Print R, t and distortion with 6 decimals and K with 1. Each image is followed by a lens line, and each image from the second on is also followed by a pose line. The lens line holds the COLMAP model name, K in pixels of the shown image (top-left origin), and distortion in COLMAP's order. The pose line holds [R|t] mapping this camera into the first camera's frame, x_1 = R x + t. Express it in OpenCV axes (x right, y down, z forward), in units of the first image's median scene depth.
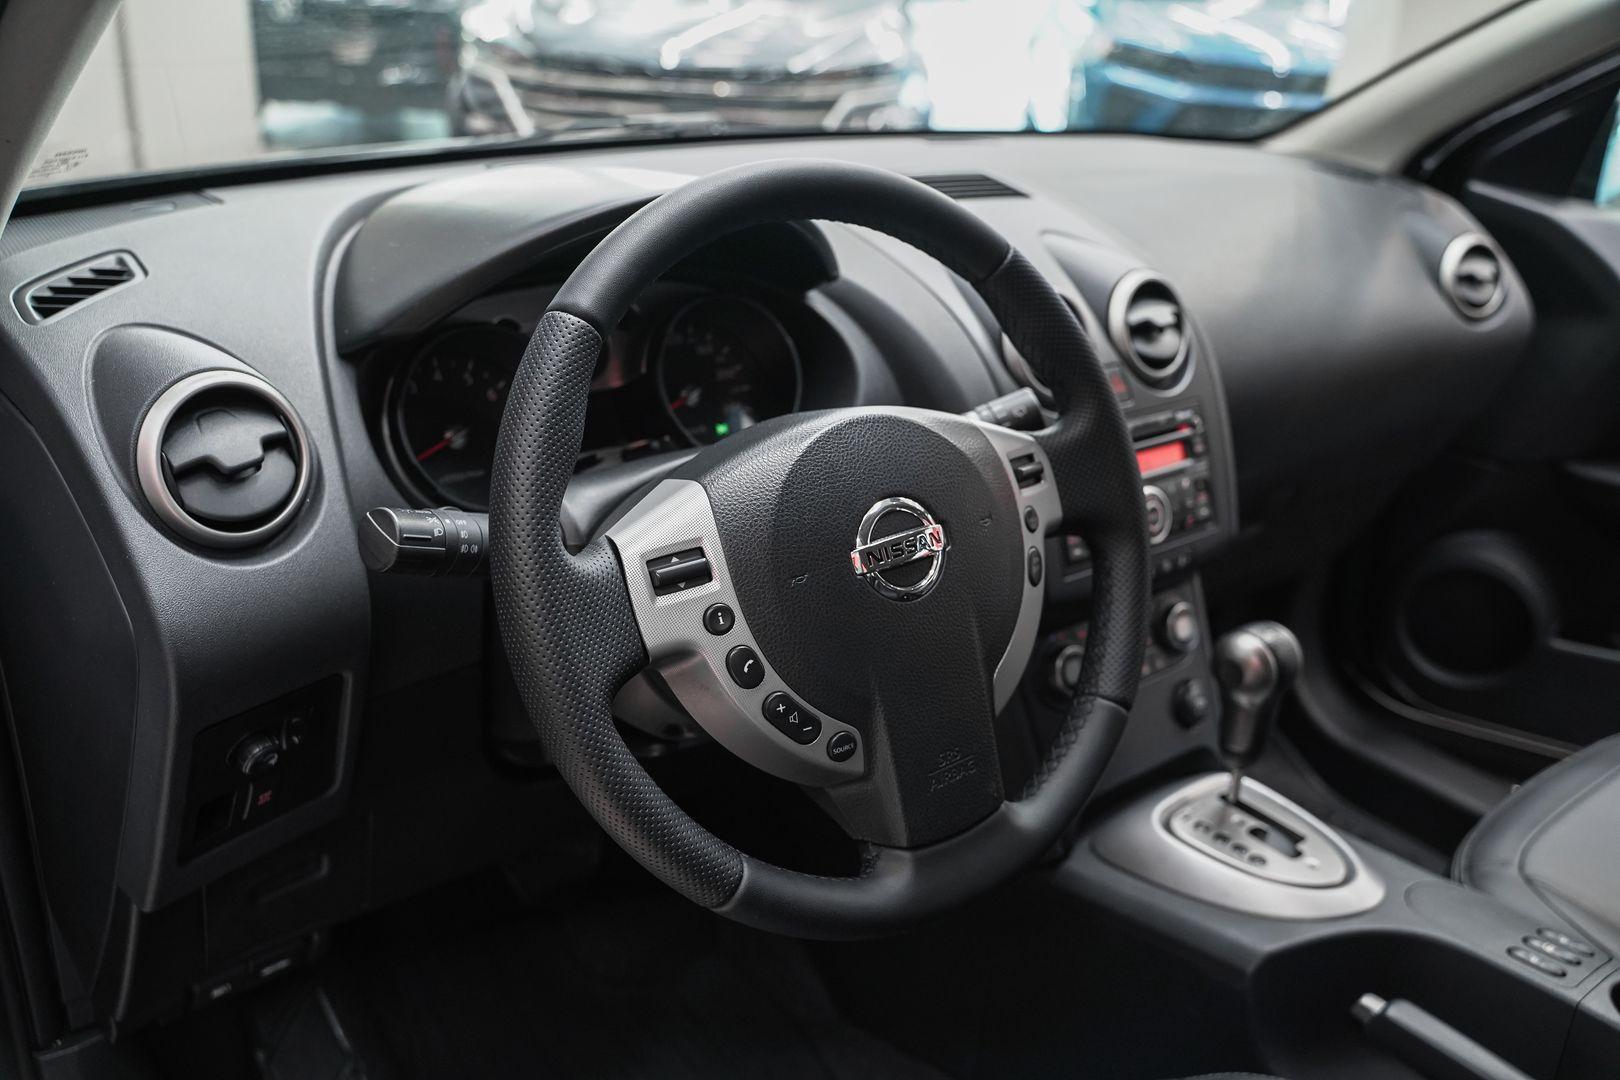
lens RADIAL K [[1311.1, 0, 811.3], [0, 1311.1, 539.3], [0, 0, 1]] dist [-0.100105, 0.061444]
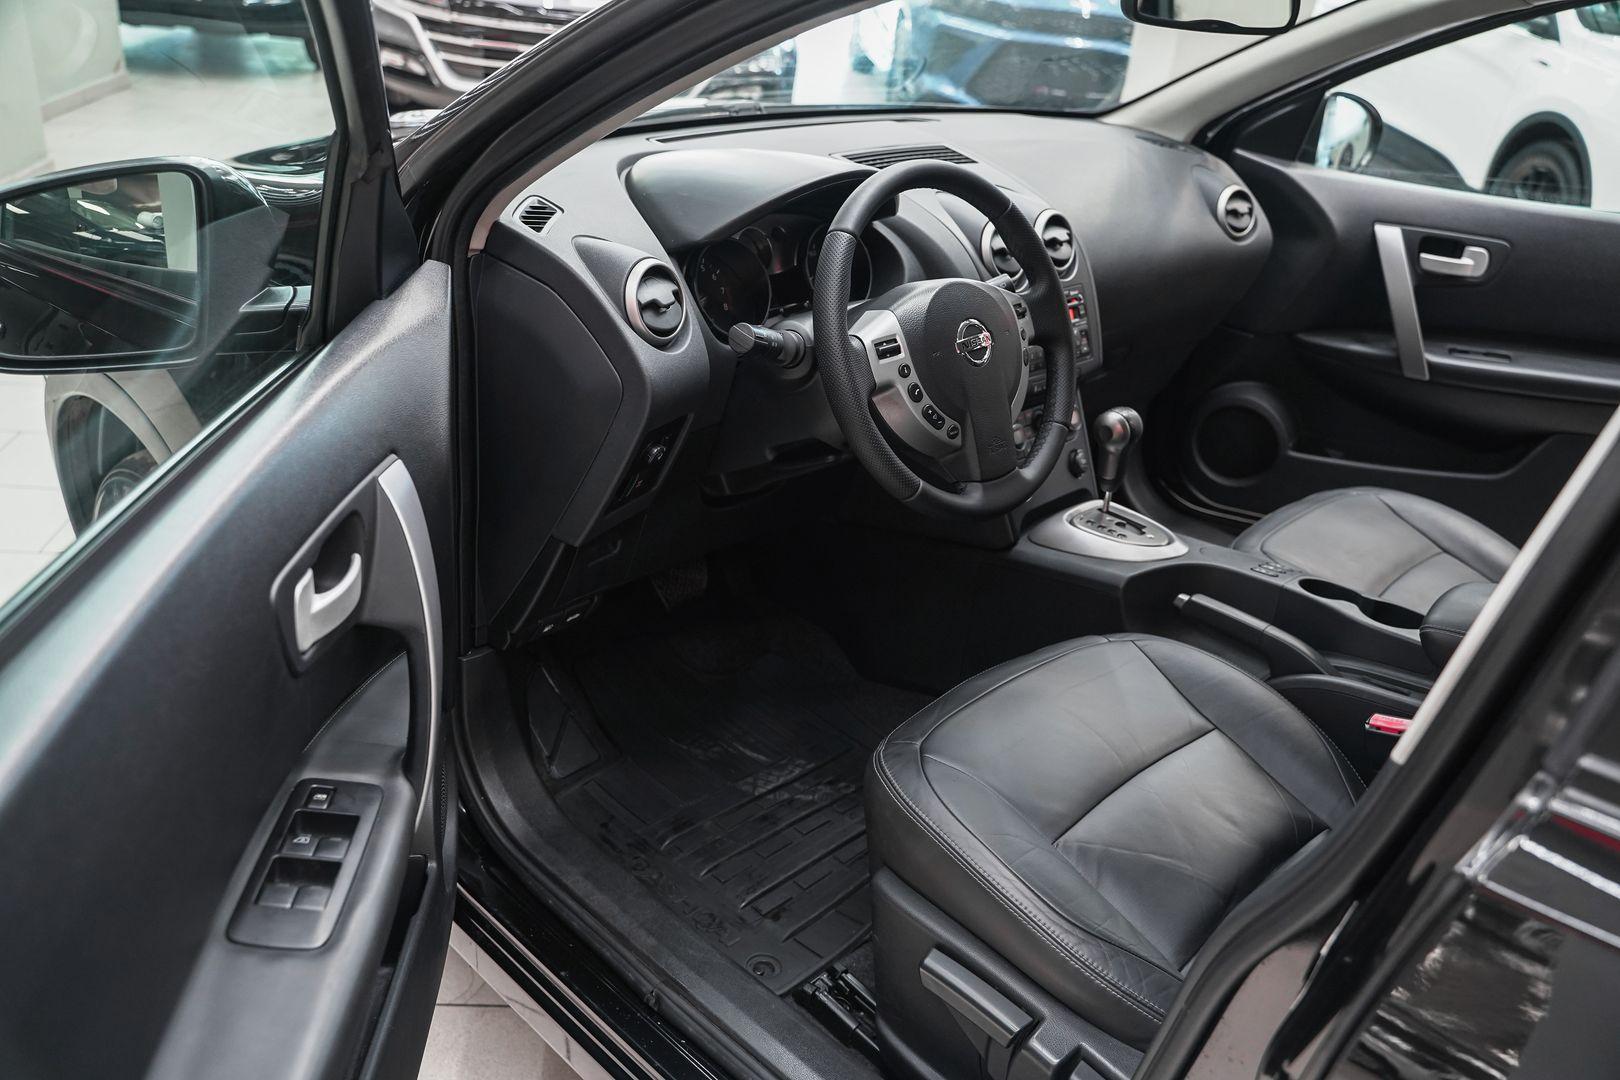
lens RADIAL K [[1311.1, 0, 818.4], [0, 1311.1, 542.1], [0, 0, 1]] dist [-0.100105, 0.061444]
pose [[0.988442, -0.030710, 0.148454, -0.354116], [0.021638, 0.997820, 0.062347, 0.134084], [-0.150045, -0.058415, 0.986952, -0.761412]]
